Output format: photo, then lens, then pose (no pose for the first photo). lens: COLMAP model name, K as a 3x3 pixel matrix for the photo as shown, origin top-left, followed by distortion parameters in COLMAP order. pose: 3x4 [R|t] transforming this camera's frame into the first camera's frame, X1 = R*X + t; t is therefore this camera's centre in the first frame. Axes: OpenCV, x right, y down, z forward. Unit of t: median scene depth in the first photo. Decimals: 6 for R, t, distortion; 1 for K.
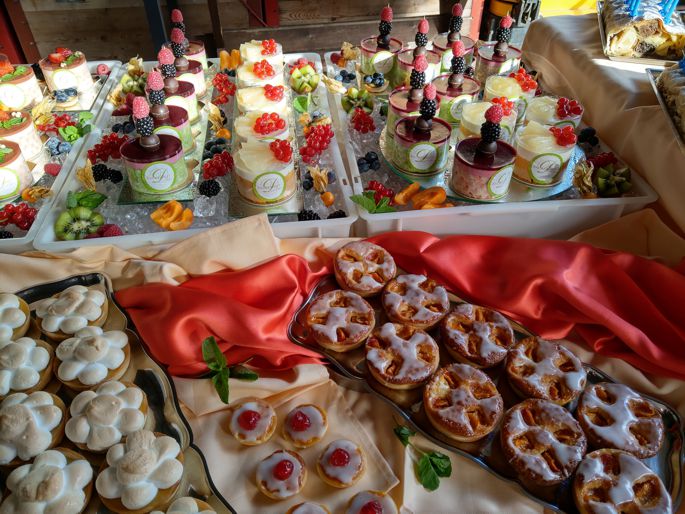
lens RADIAL K [[529.9, 0, 344.6], [0, 529.9, 260.4], [0, 0, 1]] dist [0.013875, -0.009298]
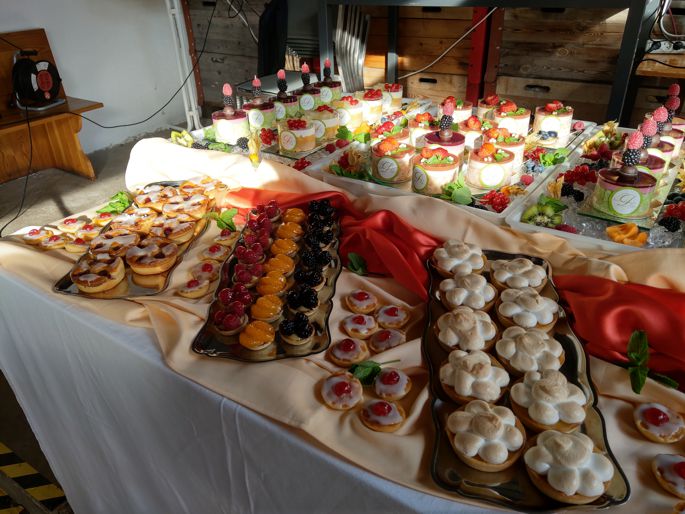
lens RADIAL K [[529.9, 0, 340.6], [0, 529.9, 255.3], [0, 0, 1]] dist [0.013875, -0.009298]
pose [[0.736047, 0.316123, -0.598583, -0.090151], [-0.423345, 0.904965, -0.042636, 0.257175], [0.528218, 0.284789, 0.799925, -0.181971]]
